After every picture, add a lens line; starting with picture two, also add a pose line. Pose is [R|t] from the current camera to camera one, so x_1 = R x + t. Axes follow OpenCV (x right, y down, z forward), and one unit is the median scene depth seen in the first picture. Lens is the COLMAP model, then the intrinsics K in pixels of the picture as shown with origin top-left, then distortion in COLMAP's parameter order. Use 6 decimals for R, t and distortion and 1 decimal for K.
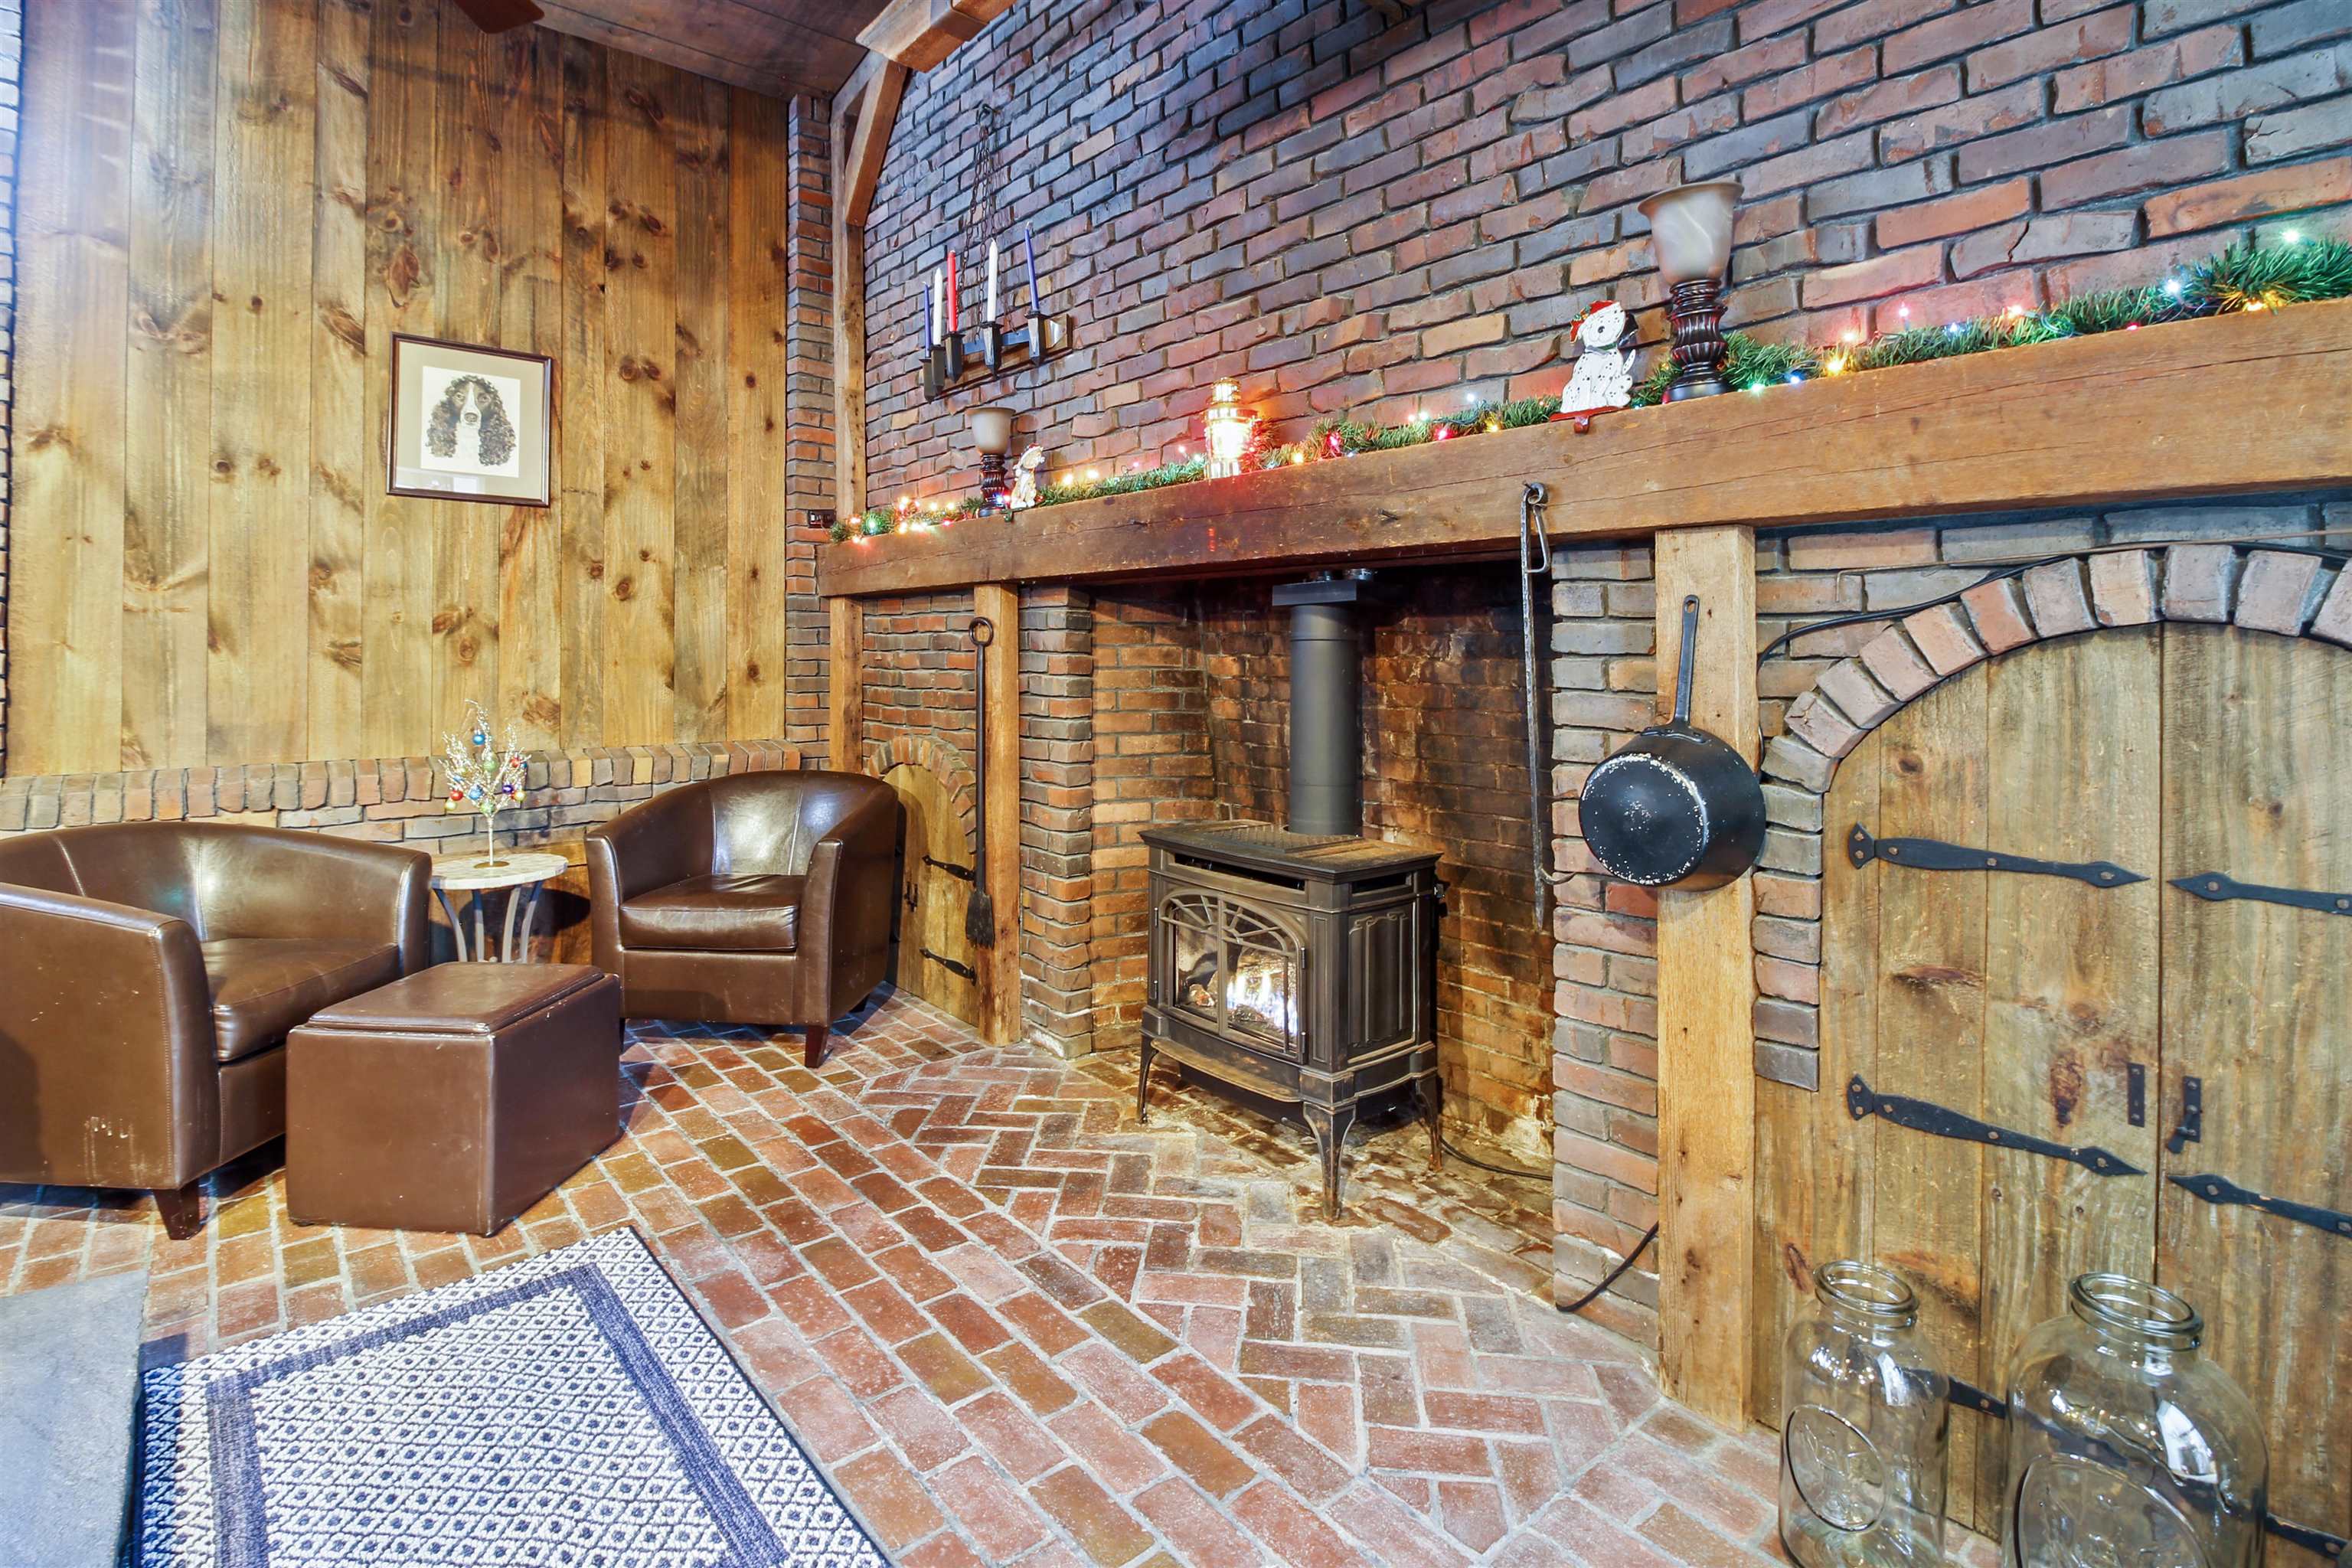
lens RADIAL K [[1142.3, 0, 1199.5], [0, 1142.3, 638.1], [0, 0, 1]] dist [-0.011883, -0.001207]
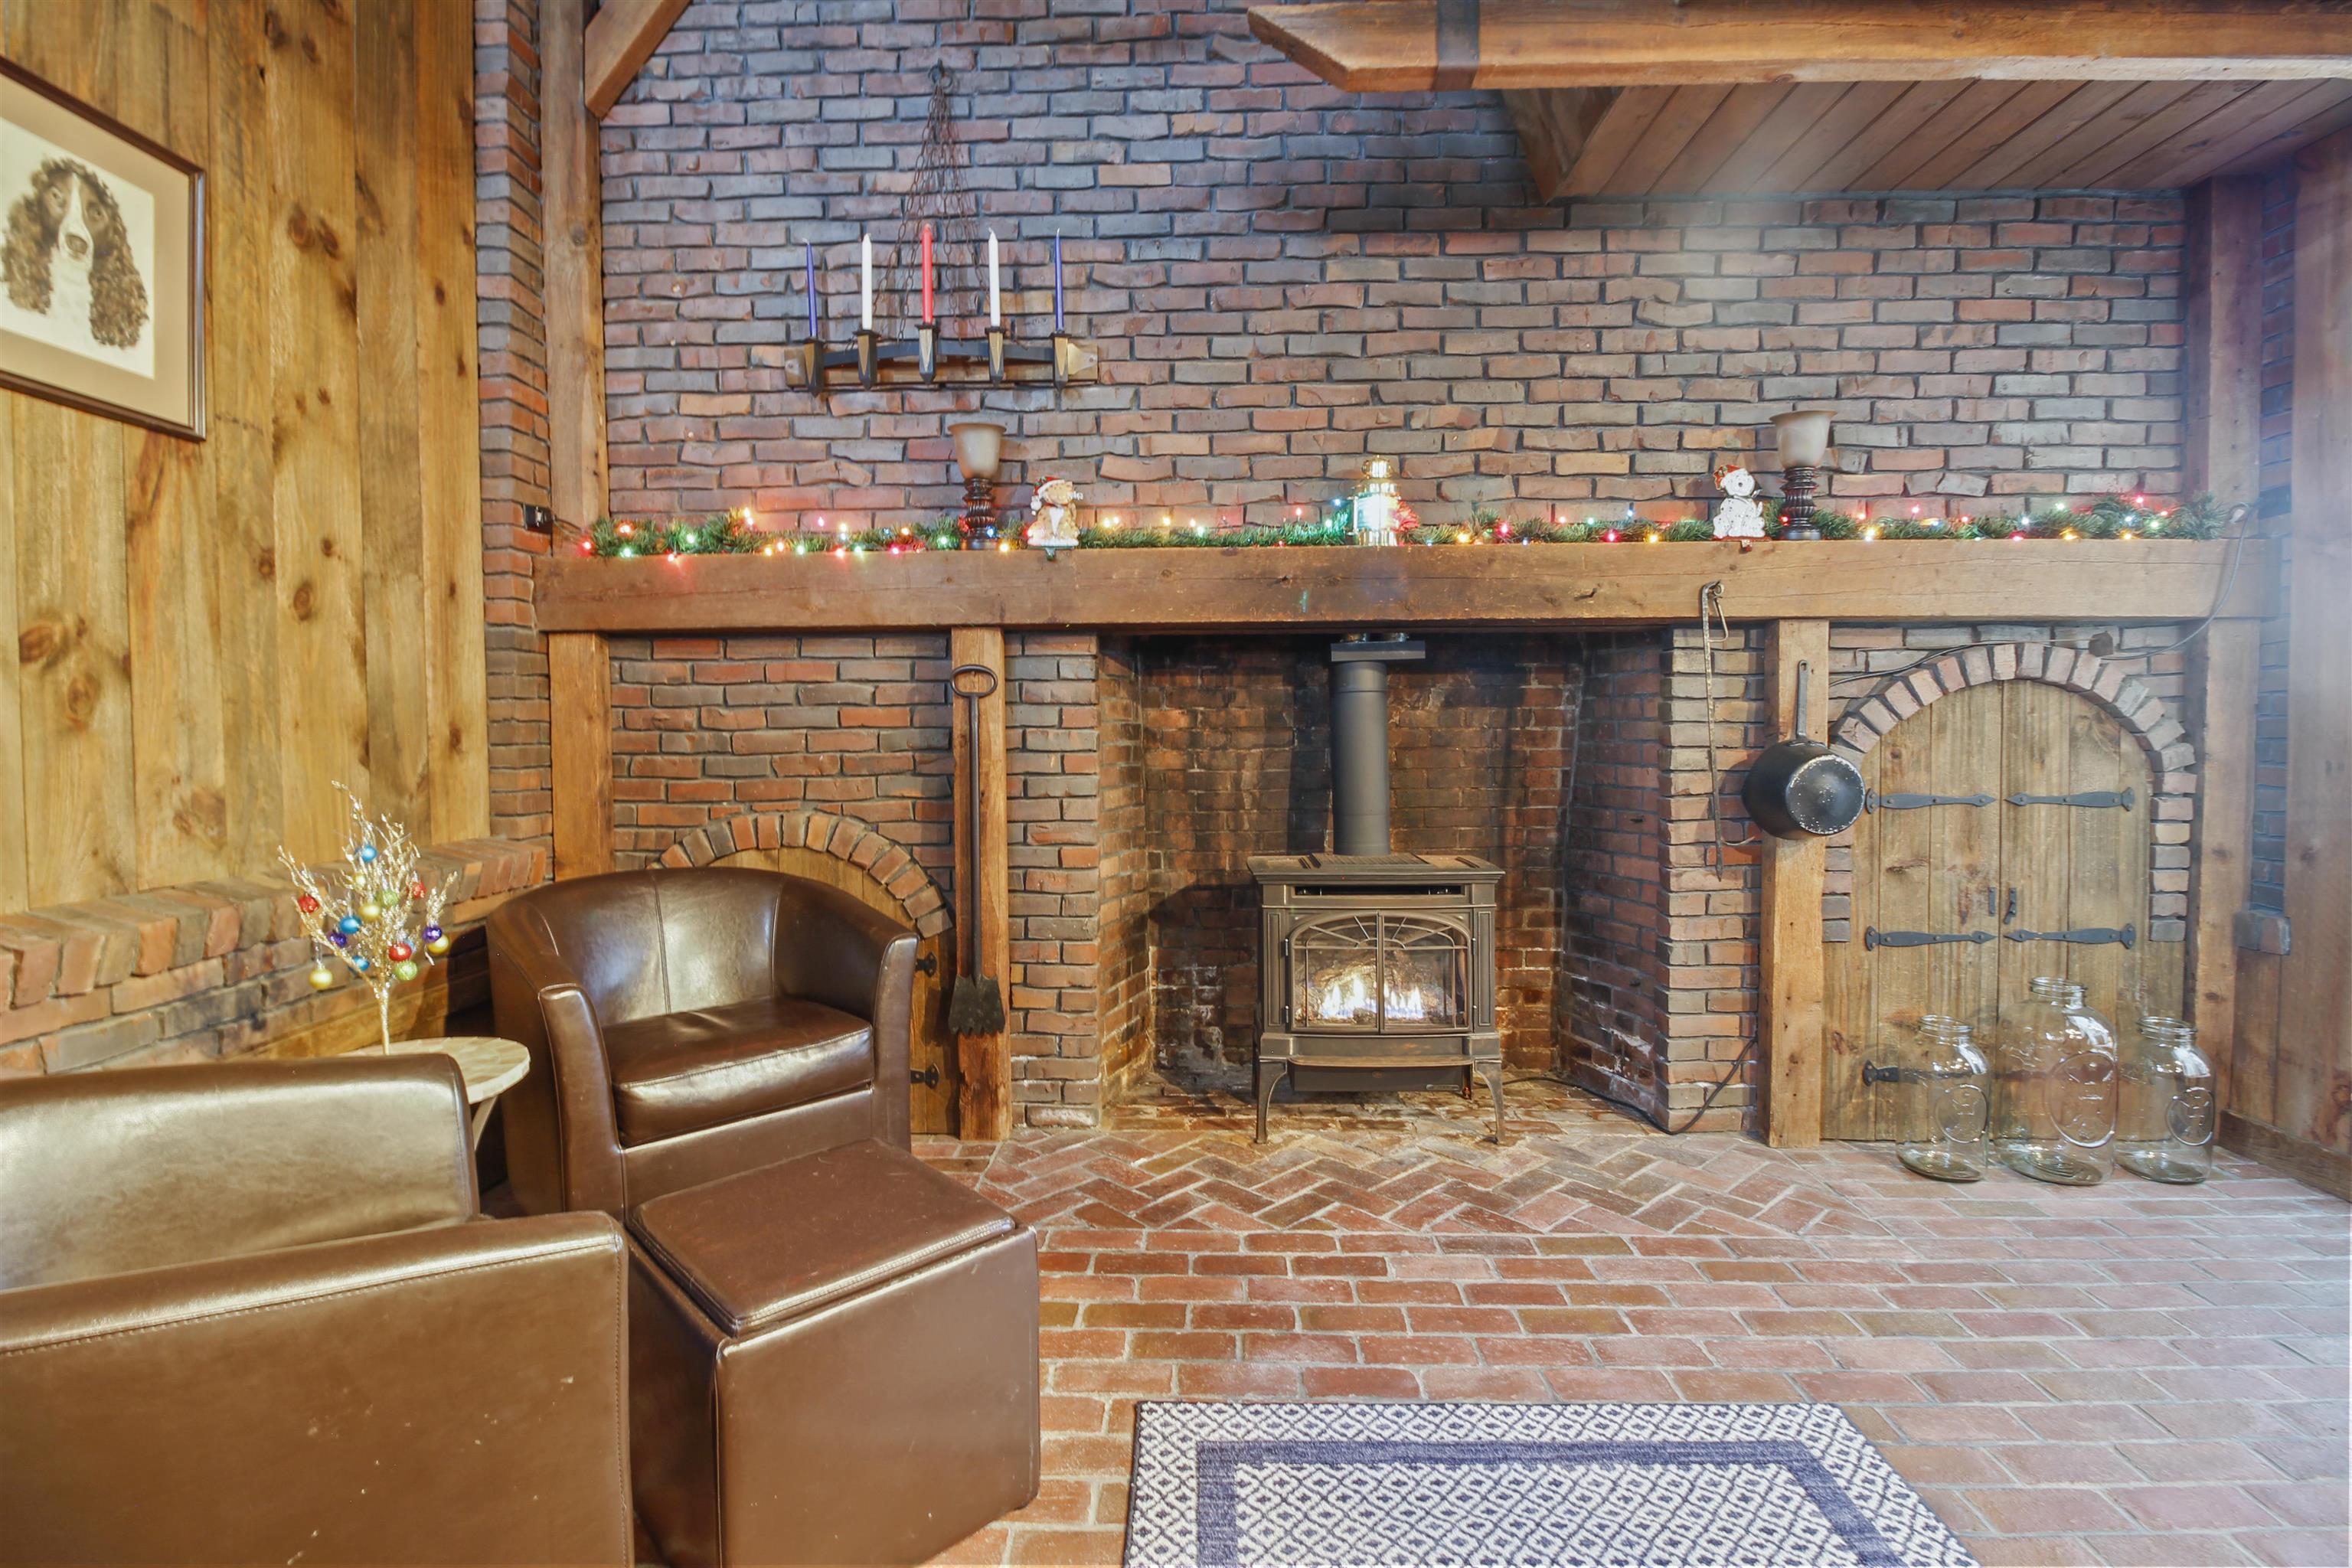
lens RADIAL K [[1087.9, 0, 1169.1], [0, 1087.9, 763.3], [0, 0, 1]] dist [-0.002961, -0.010878]
pose [[0.673463, -0.035691, 0.738359, -0.916965], [0.002696, 0.998946, 0.045828, 0.025015], [-0.739216, -0.028873, 0.672849, 0.420603]]
